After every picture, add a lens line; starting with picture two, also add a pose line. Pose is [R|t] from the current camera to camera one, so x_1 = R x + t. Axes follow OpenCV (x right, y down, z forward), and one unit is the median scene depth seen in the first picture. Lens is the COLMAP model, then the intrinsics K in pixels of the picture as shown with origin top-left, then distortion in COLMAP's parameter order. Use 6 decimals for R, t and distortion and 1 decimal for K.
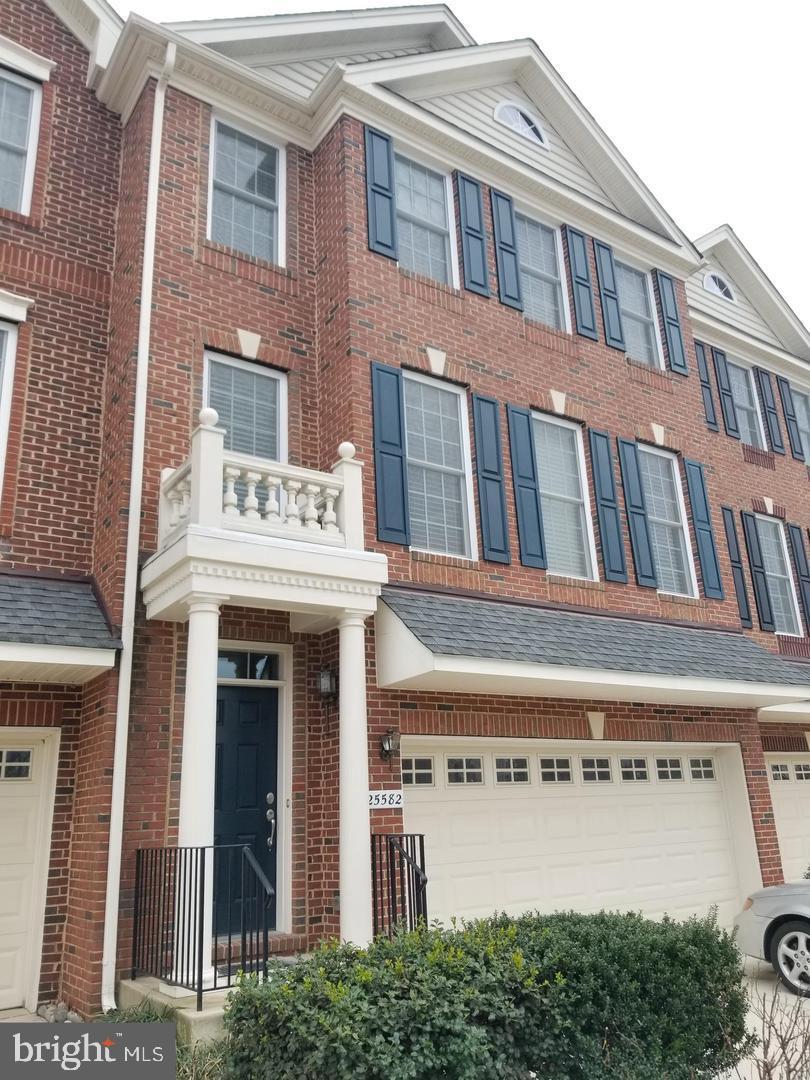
lens RADIAL K [[829.1, 0, 405.6], [0, 829.1, 546.3], [0, 0, 1]] dist [0.048650, -0.058081]
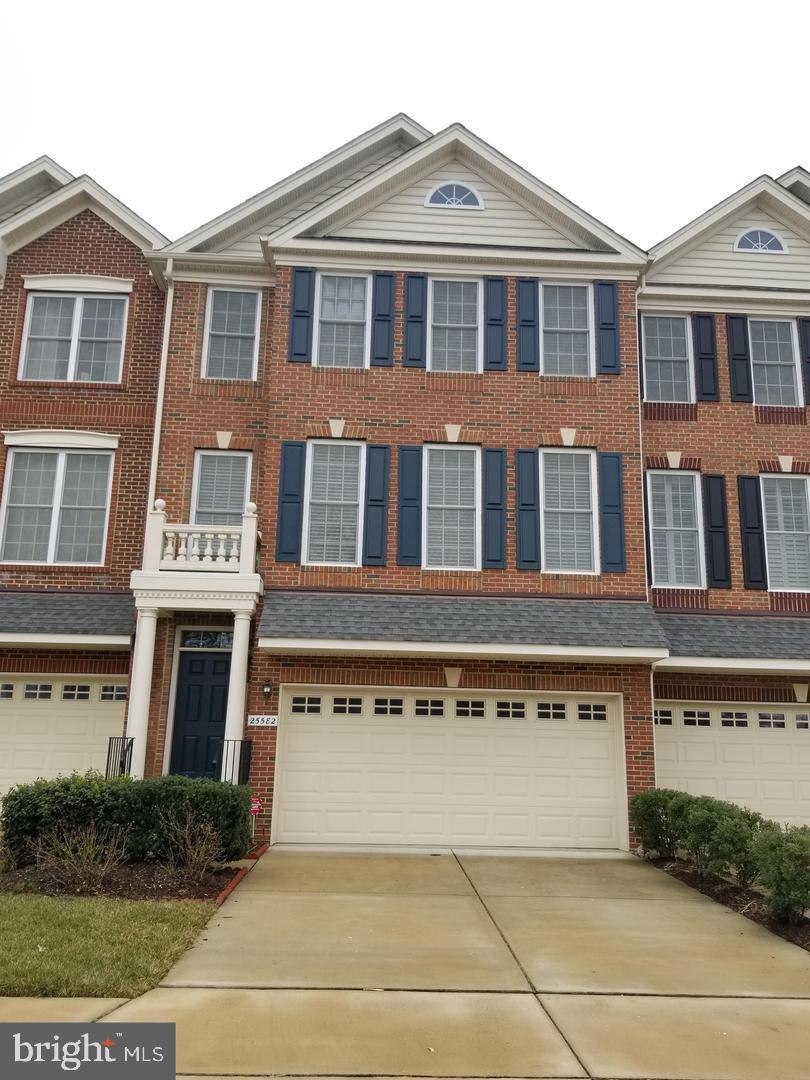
lens RADIAL K [[861.1, 0, 405.0], [0, 861.1, 540.0], [0, 0, 1]] dist [0.059221, -0.005555]
pose [[0.845026, -0.066921, -0.530522, 0.949459], [0.107172, 0.993202, 0.045422, -0.086555], [0.523876, -0.095240, 0.846453, -0.237641]]
